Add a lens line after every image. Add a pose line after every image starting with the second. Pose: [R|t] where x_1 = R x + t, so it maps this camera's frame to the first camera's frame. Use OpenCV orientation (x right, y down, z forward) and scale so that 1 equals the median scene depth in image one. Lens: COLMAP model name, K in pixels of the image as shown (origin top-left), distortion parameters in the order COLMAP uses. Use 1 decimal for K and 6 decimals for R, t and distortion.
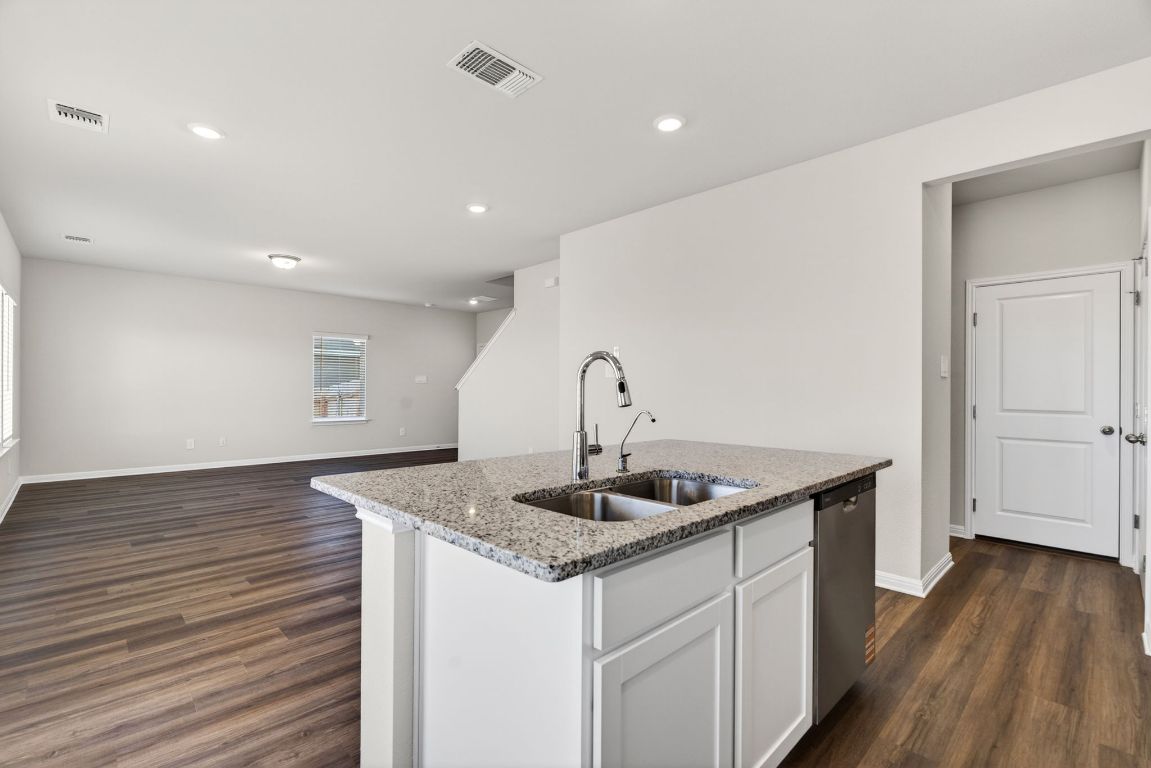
lens RADIAL K [[516.7, 0, 580.0], [0, 516.7, 386.3], [0, 0, 1]] dist [0.001807, -0.000887]
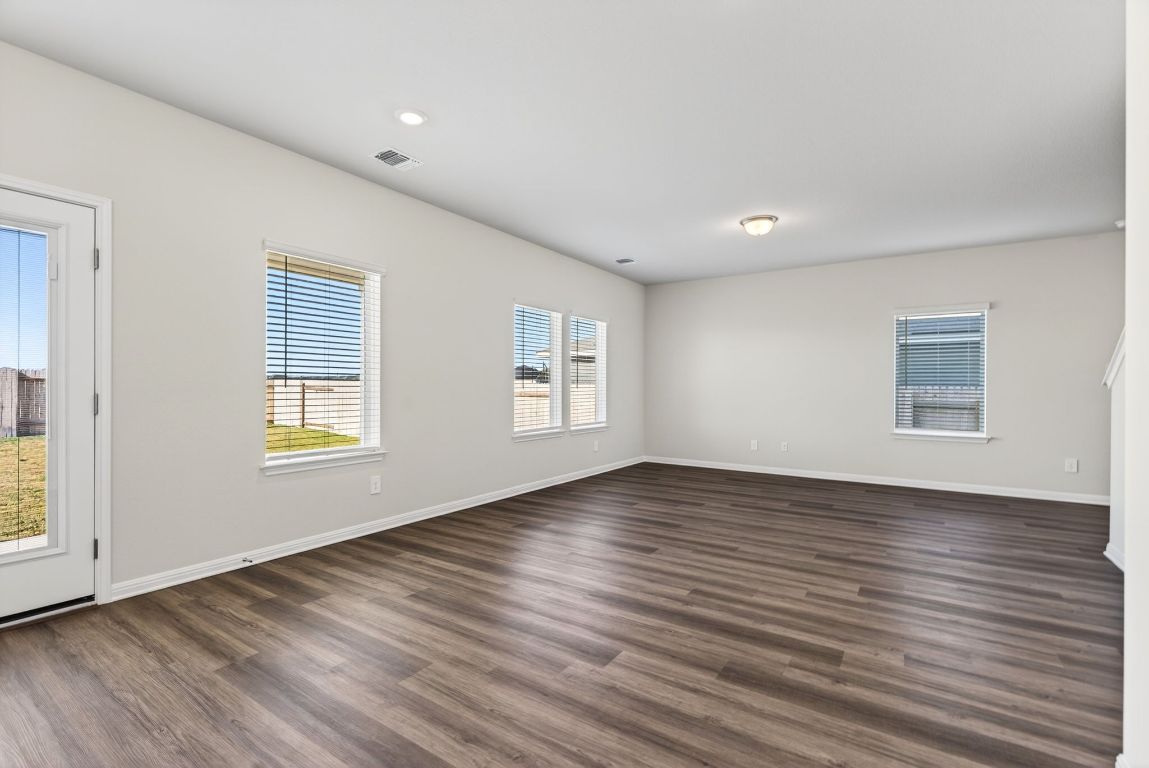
lens RADIAL K [[528.2, 0, 563.6], [0, 528.2, 383.9], [0, 0, 1]] dist [0.000215, -0.003746]
pose [[0.215942, -0.014248, -0.976302, 0.153123], [-0.004111, 0.999871, -0.015501, 0.017691], [0.976397, 0.007361, 0.215856, 0.541035]]
